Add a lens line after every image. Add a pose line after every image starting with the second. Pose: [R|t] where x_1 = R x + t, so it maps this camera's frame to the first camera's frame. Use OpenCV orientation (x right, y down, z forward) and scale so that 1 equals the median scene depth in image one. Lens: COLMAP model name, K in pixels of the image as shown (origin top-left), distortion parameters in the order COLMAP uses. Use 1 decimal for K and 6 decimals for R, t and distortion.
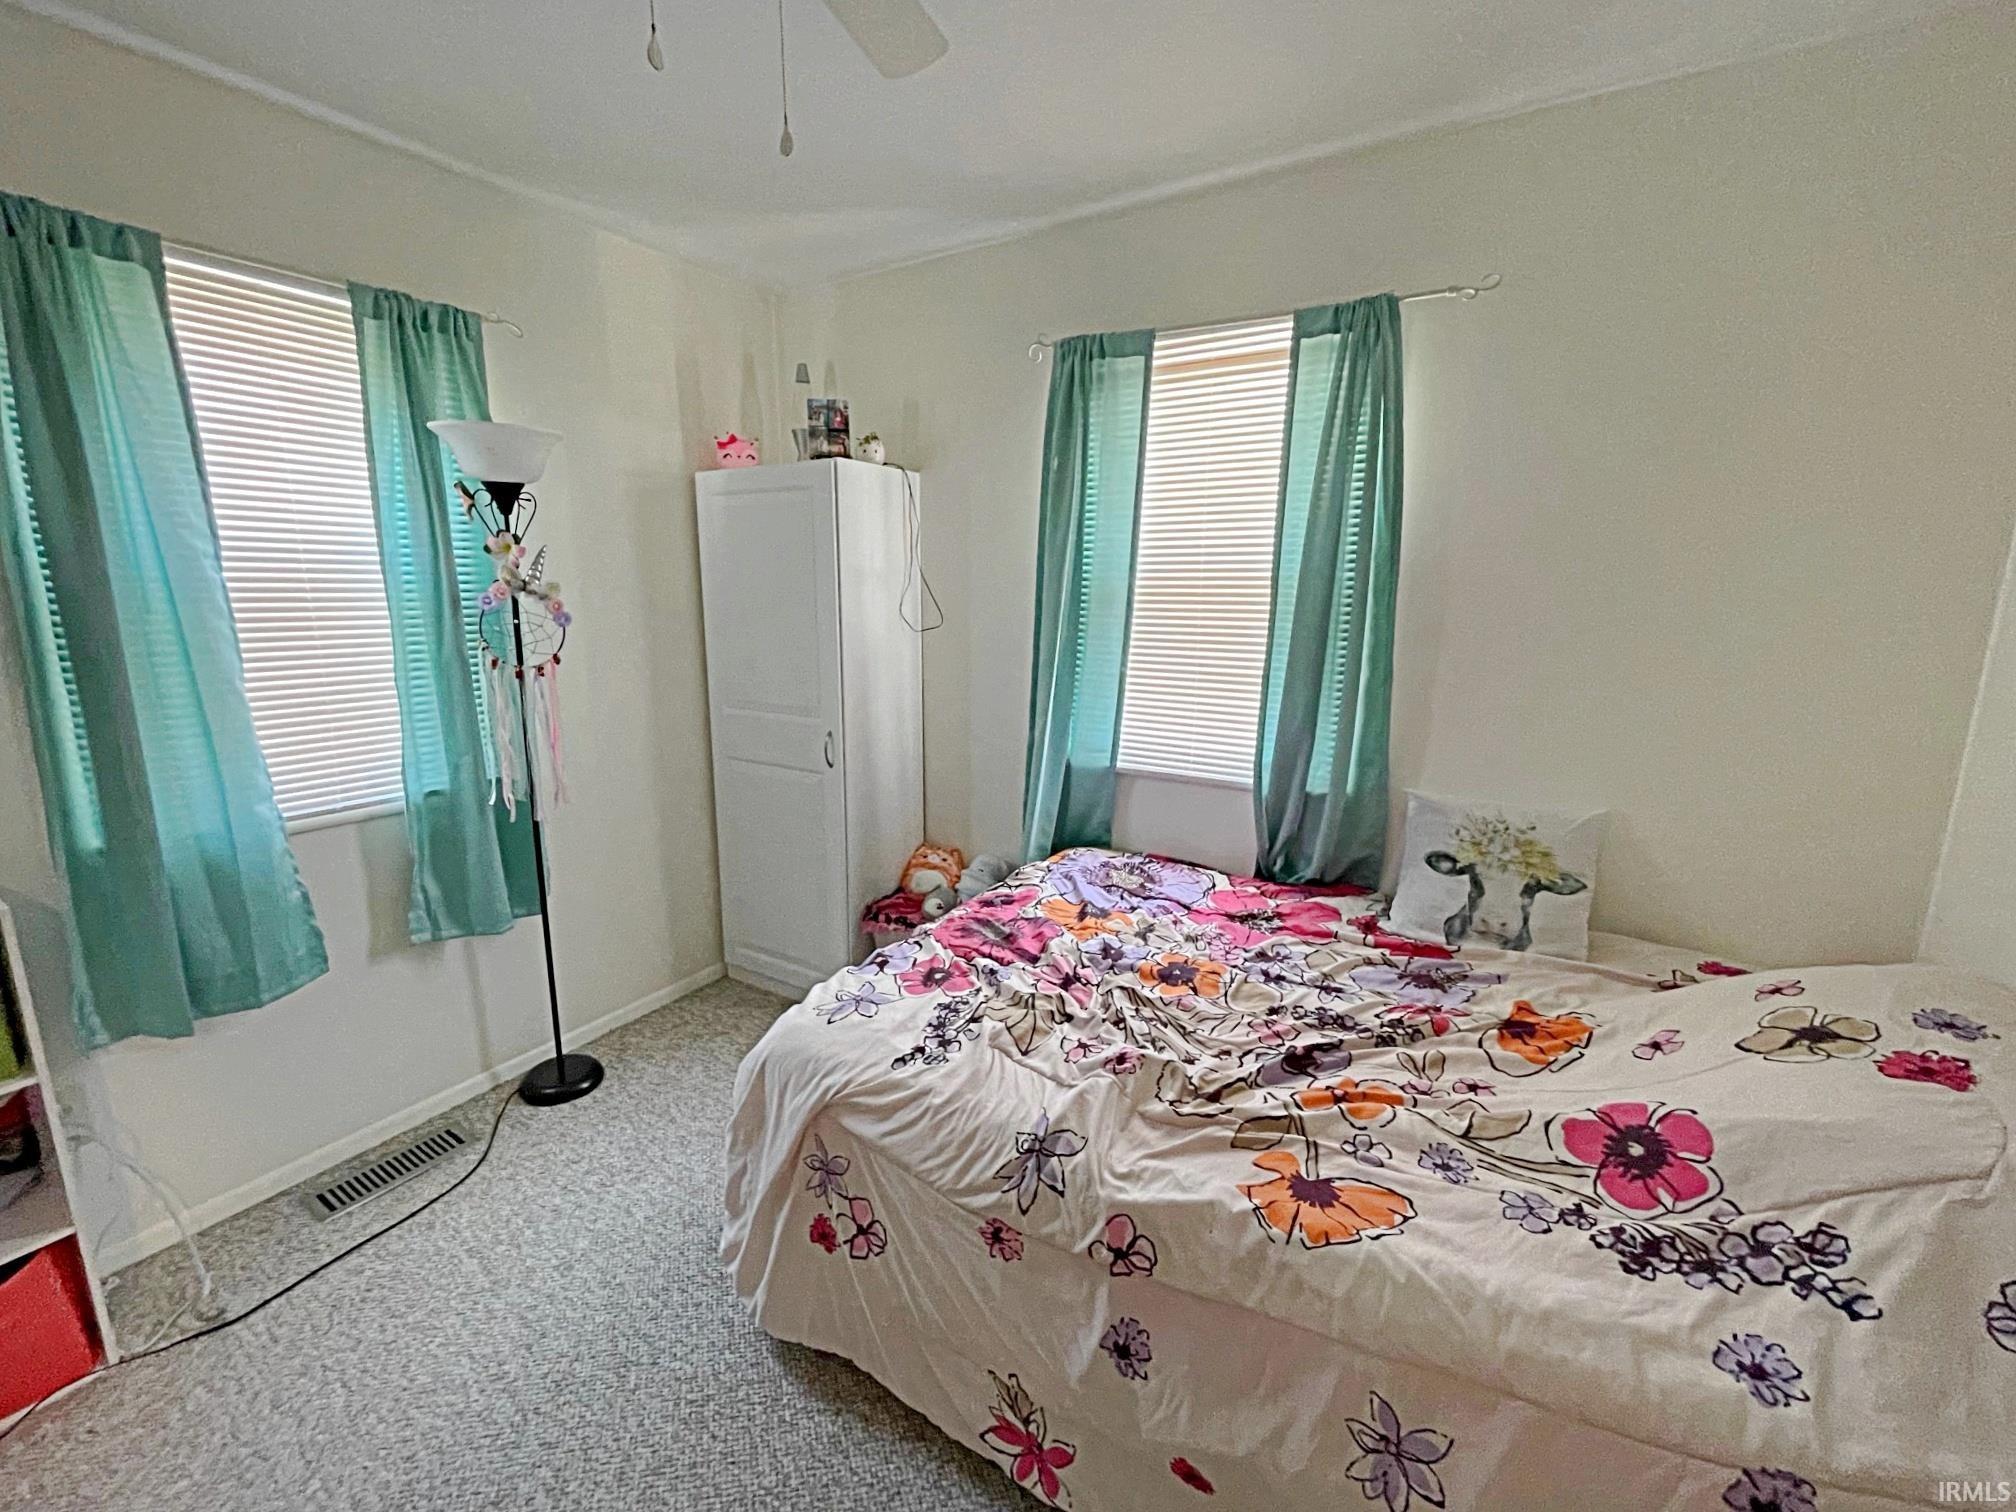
lens RADIAL K [[826.3, 0, 996.1], [0, 826.3, 753.3], [0, 0, 1]] dist [-0.008988, -0.000188]
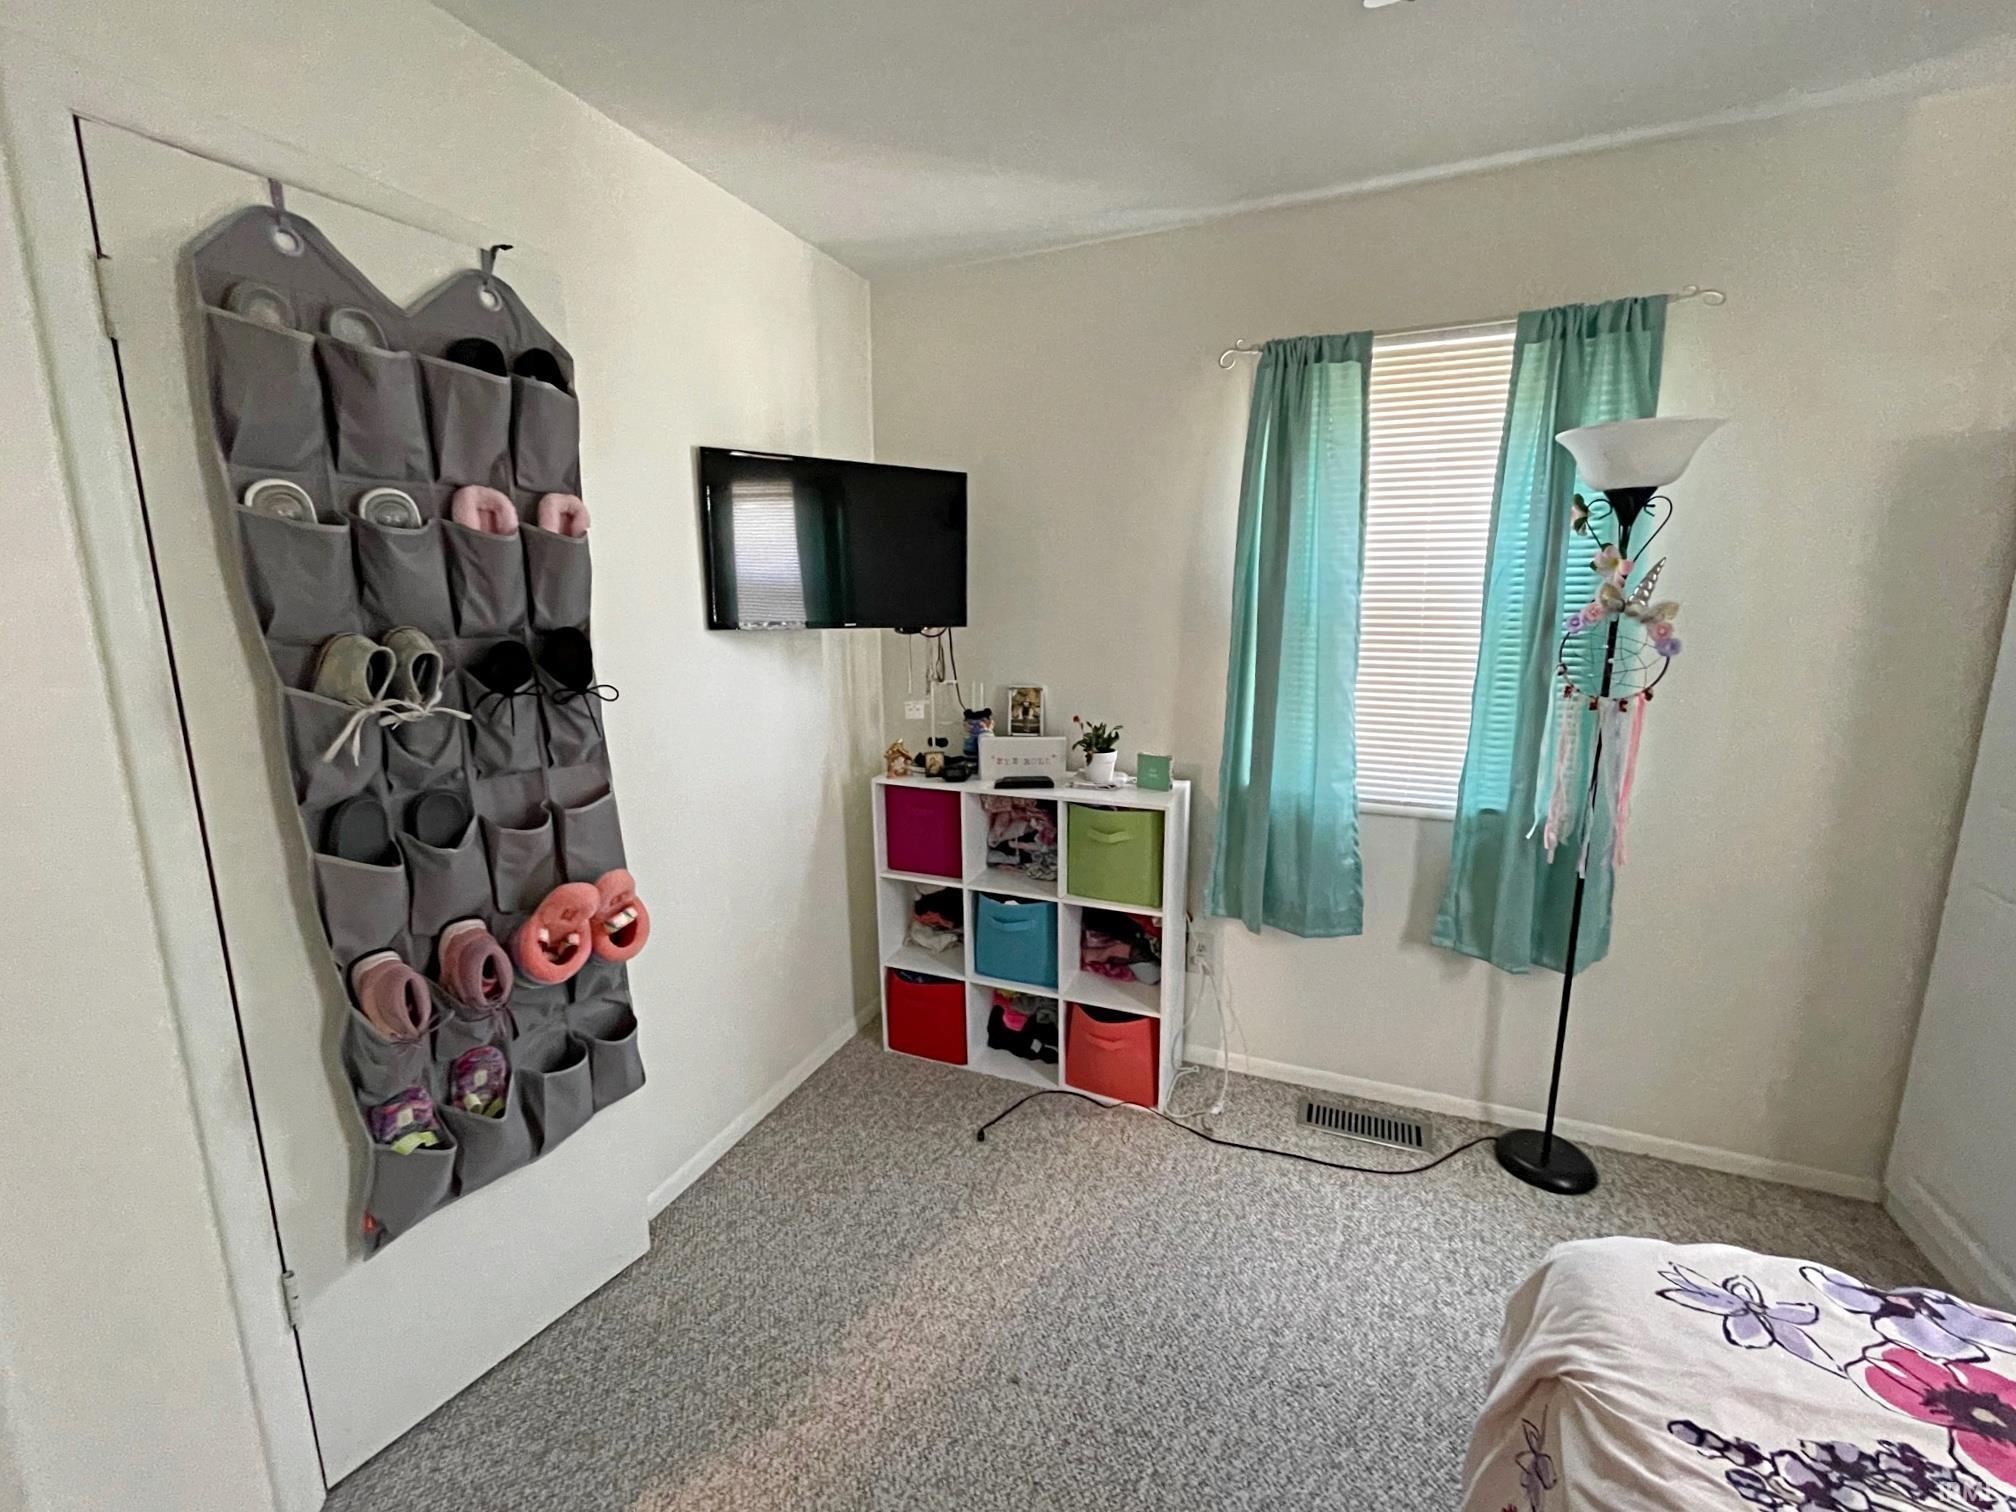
lens RADIAL K [[826.3, 0, 1003.8], [0, 826.3, 754.4], [0, 0, 1]] dist [-0.008988, -0.000188]
pose [[0.152299, 0.177233, -0.972314, 0.196568], [-0.190960, 0.970529, 0.146997, -0.055985], [0.969711, 0.163286, 0.181655, 0.242041]]
